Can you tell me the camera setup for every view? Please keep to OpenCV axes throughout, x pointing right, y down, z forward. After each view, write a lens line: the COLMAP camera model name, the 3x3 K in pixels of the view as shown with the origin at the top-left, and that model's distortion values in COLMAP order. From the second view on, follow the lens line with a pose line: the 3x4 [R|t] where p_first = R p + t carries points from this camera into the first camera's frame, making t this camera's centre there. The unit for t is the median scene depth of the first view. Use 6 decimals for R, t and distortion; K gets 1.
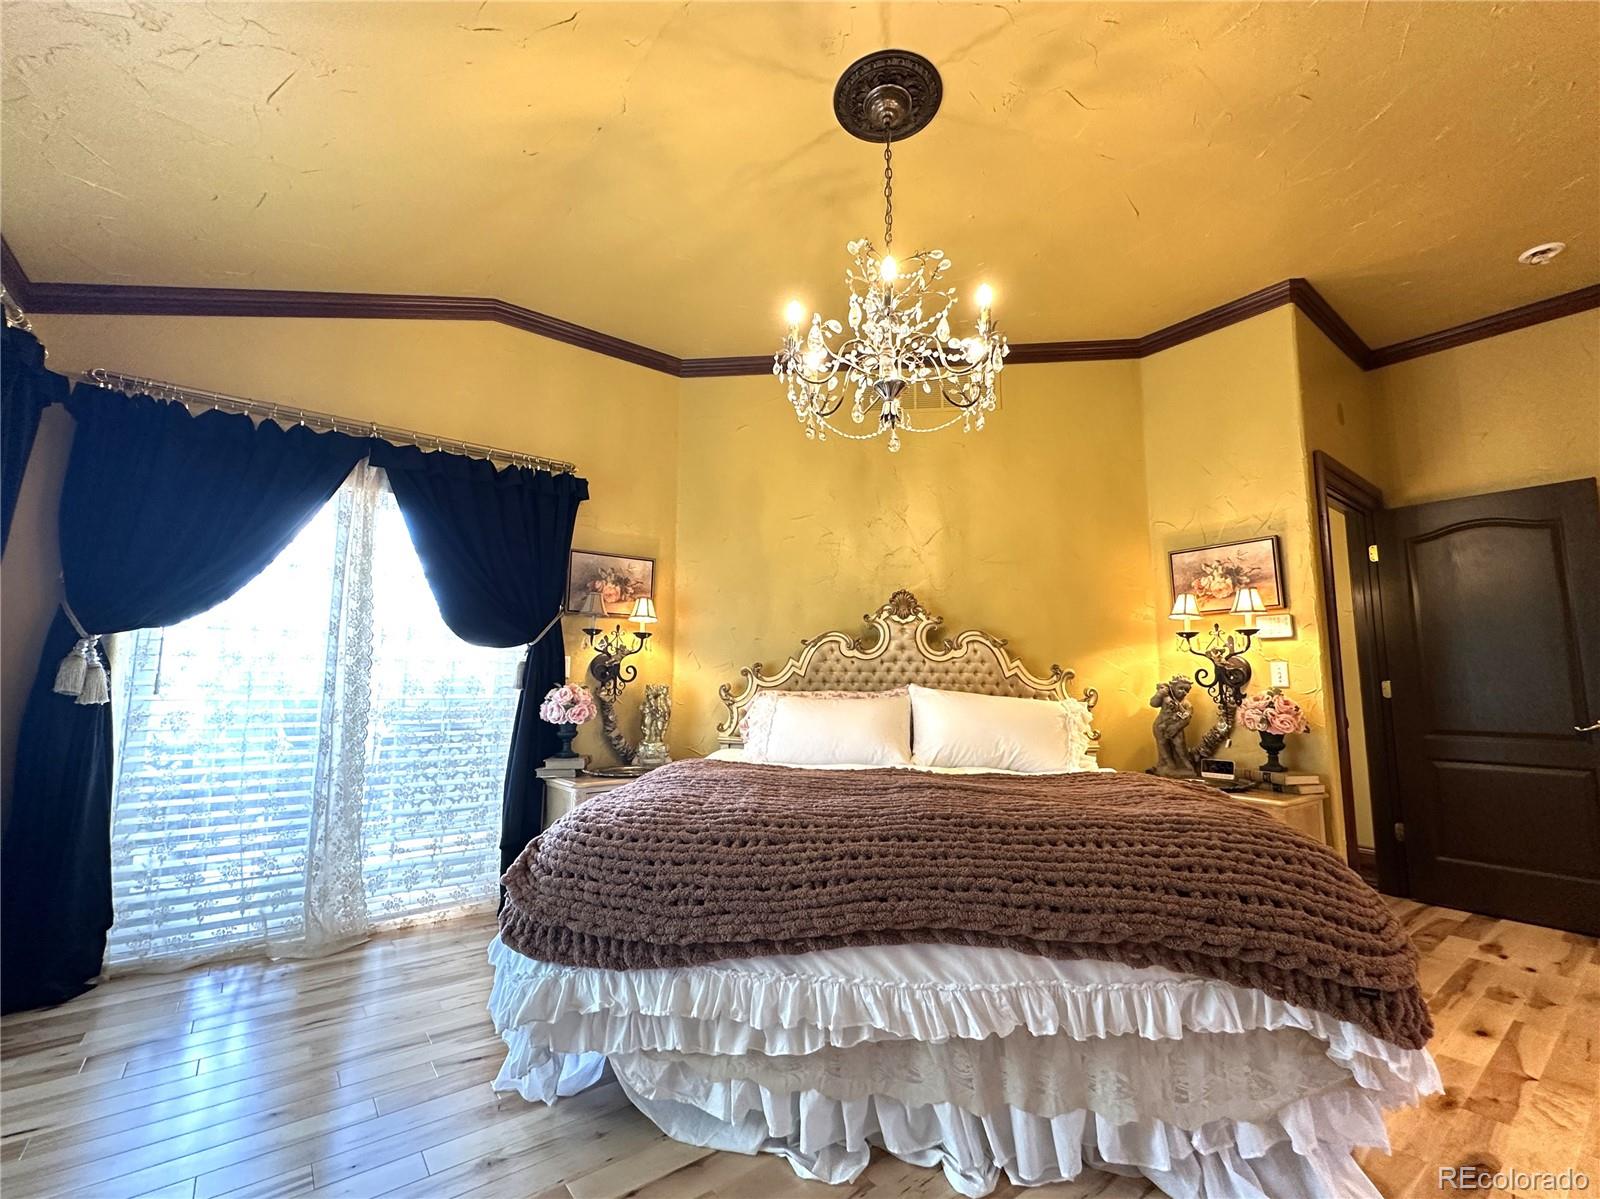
lens RADIAL K [[649.7, 0, 803.9], [0, 649.7, 593.8], [0, 0, 1]] dist [-0.002207, 0.000928]
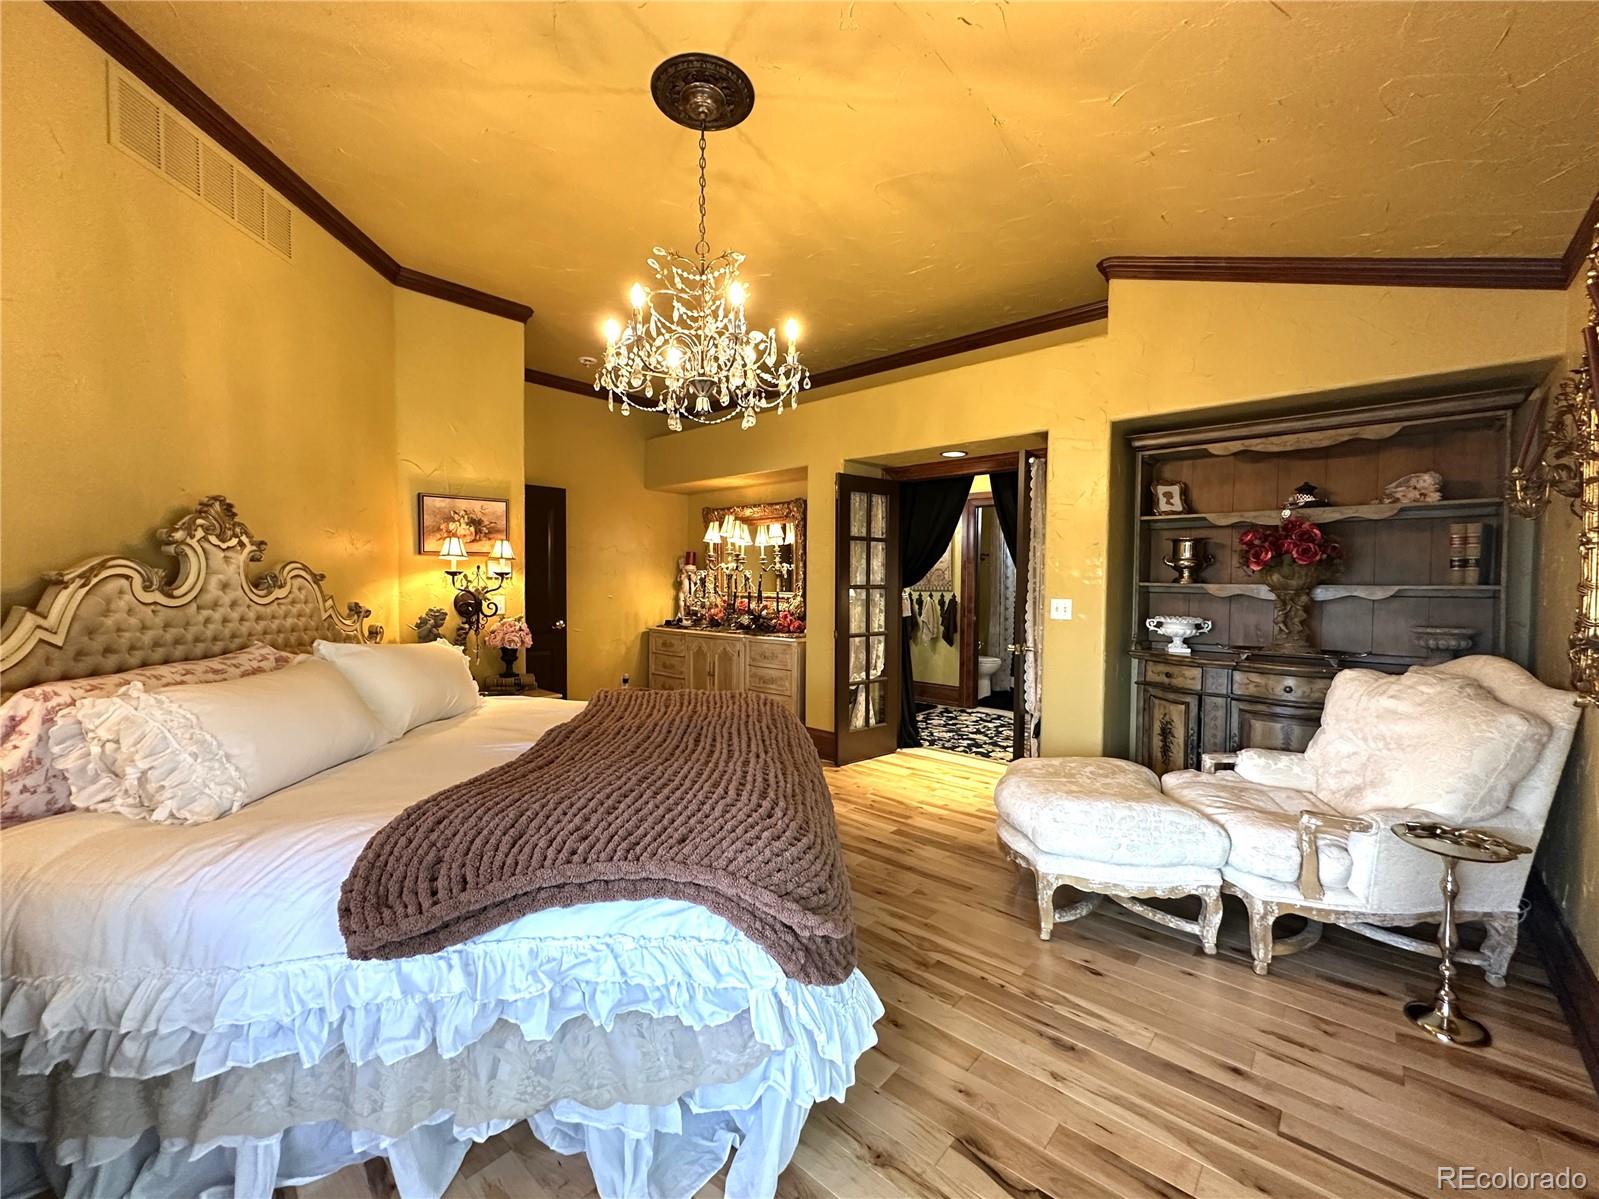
lens RADIAL K [[649.3, 0, 800.9], [0, 649.3, 601.9], [0, 0, 1]] dist [-0.002207, 0.000928]
pose [[-0.180046, -0.043911, 0.982678, -0.597264], [-0.131856, 0.991065, 0.020127, 0.008940], [-0.974781, -0.125948, -0.184227, 0.552890]]
